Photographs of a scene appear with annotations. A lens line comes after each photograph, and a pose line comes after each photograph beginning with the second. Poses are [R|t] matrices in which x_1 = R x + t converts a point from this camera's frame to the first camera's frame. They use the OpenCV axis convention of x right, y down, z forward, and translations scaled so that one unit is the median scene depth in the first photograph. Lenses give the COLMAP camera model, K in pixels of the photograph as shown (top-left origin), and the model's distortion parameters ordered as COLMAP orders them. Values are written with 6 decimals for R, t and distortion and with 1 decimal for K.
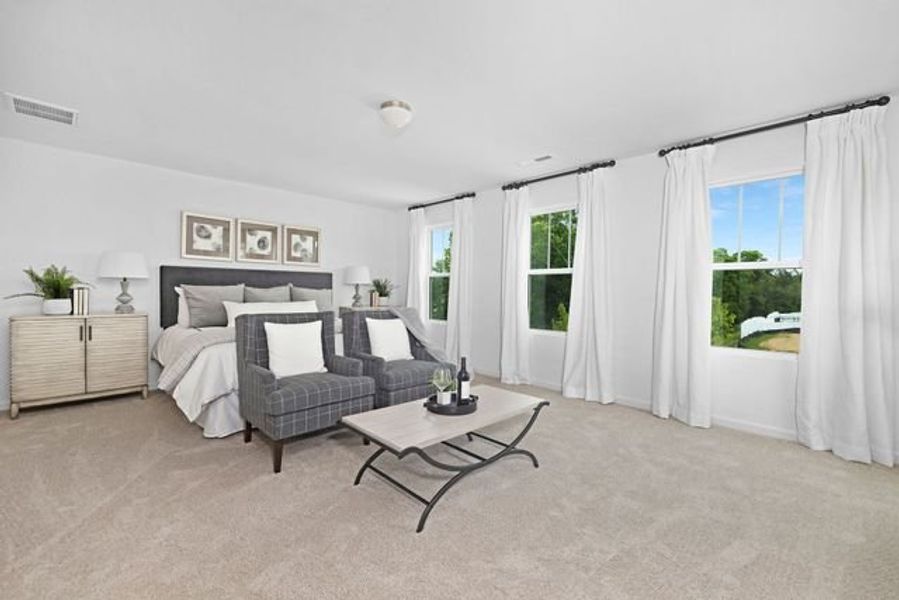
lens RADIAL K [[375.6, 0, 450.5], [0, 375.6, 297.1], [0, 0, 1]] dist [-0.000127, -0.000053]
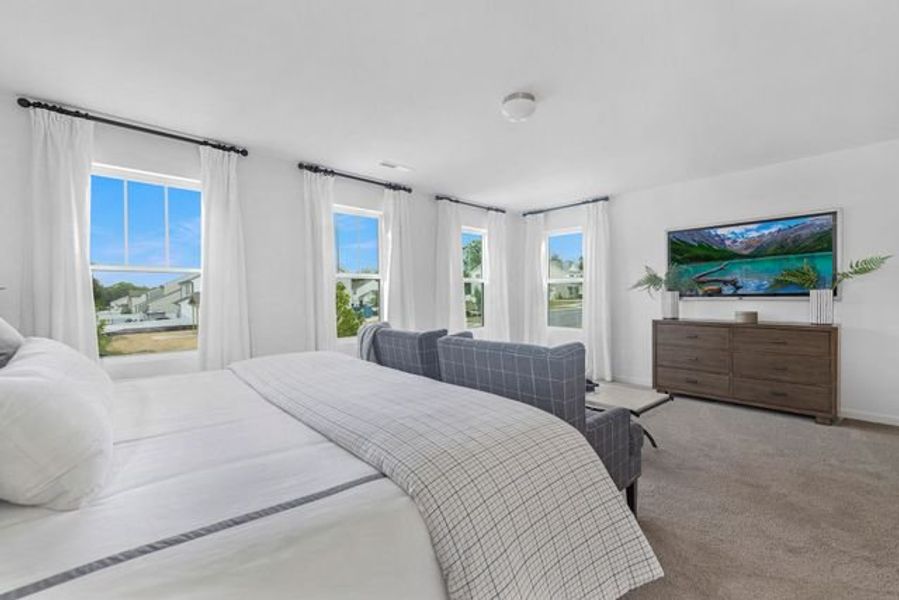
lens RADIAL K [[395.4, 0, 450.4], [0, 395.4, 301.6], [0, 0, 1]] dist [0.001759, 0.000224]
pose [[0.039785, -0.016476, 0.999072, -0.471064], [0.017066, 0.999729, 0.015808, -0.014272], [-0.999063, 0.016421, 0.040055, 0.477562]]
